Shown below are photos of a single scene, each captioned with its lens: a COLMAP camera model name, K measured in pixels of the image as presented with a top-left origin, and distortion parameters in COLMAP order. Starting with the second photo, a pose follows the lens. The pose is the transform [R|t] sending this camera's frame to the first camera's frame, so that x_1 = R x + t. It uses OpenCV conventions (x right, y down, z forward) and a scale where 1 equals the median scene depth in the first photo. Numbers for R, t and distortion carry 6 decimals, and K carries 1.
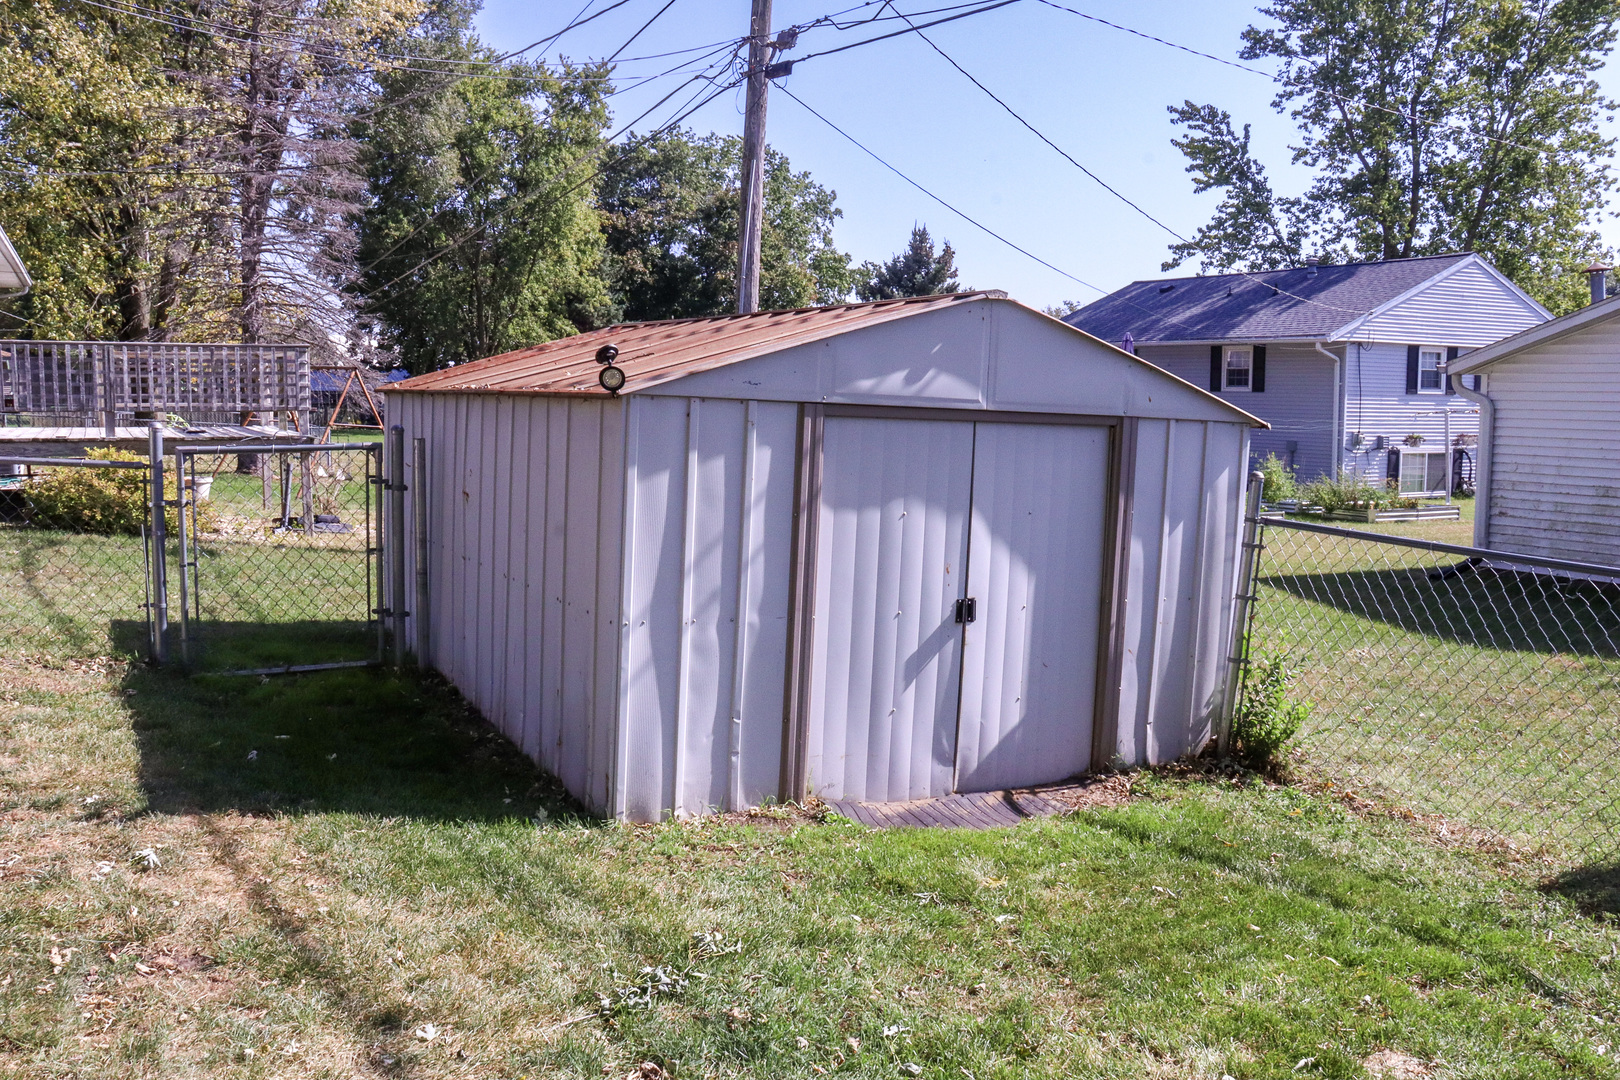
lens RADIAL K [[1340.1, 0, 809.4], [0, 1340.1, 539.7], [0, 0, 1]] dist [-0.106216, 0.014316]
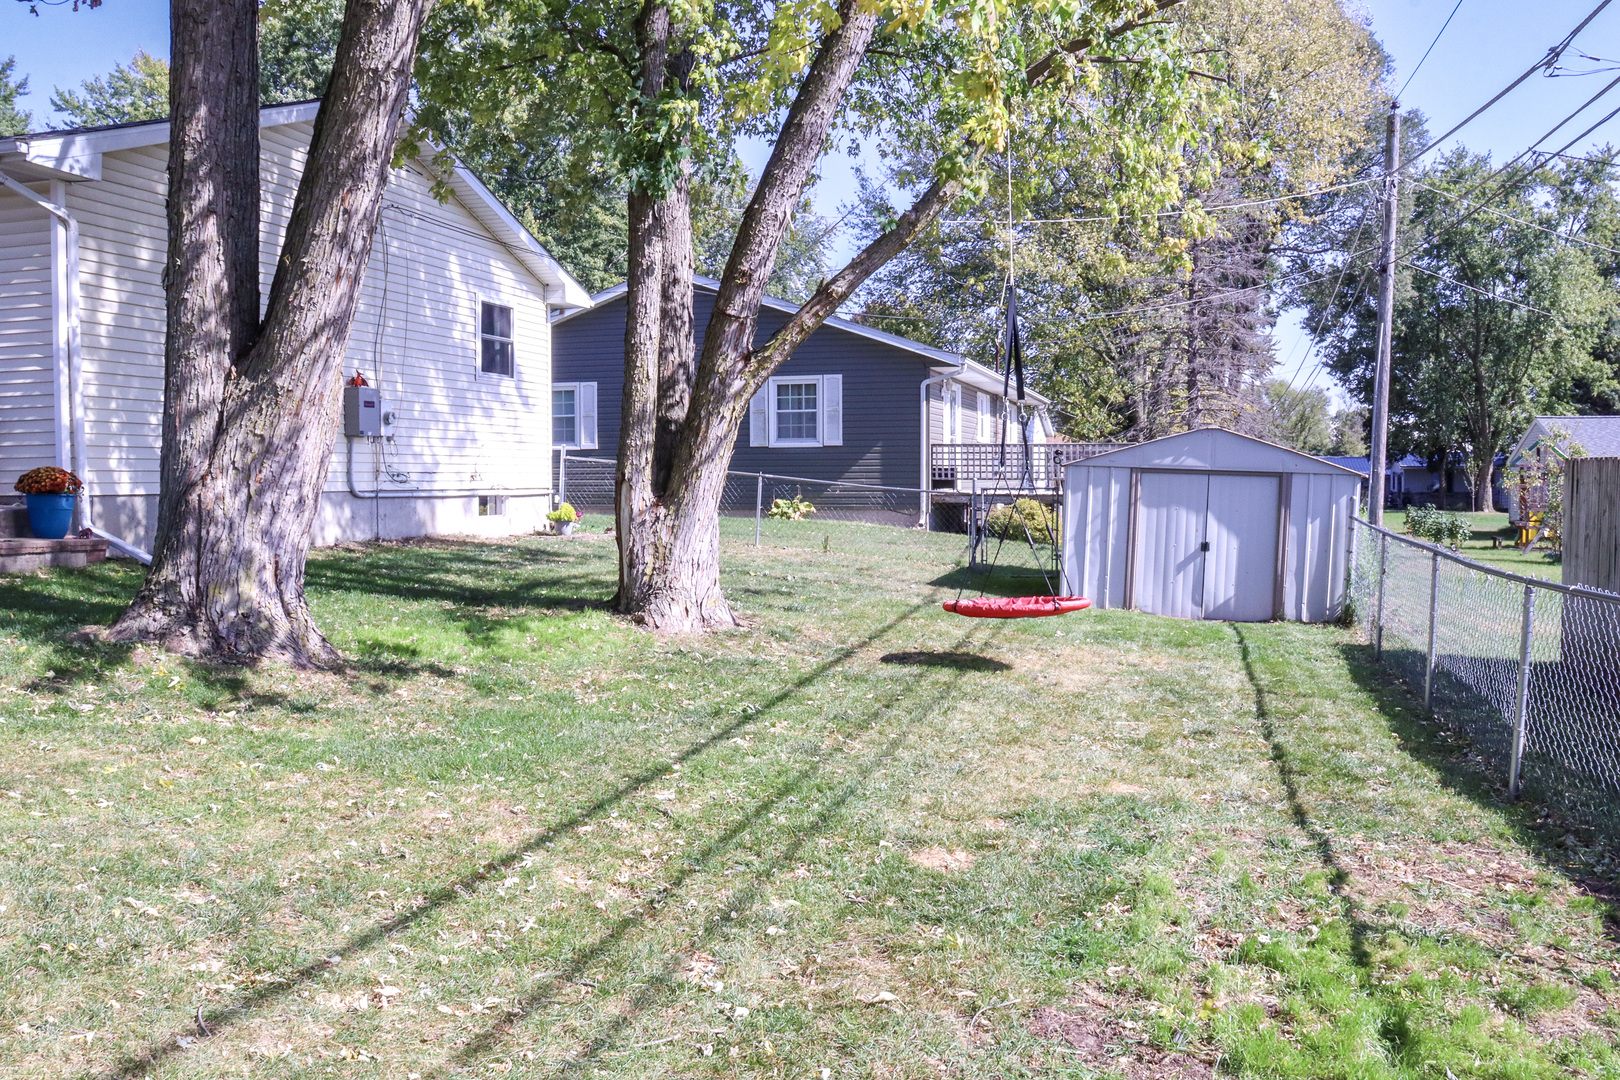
lens RADIAL K [[1340.1, 0, 809.9], [0, 1340.1, 543.4], [0, 0, 1]] dist [-0.106216, 0.014316]
pose [[0.713841, 0.020588, -0.700006, 1.347595], [-0.064587, 0.997243, -0.036533, 0.186558], [0.697324, 0.071290, 0.713202, -1.360522]]
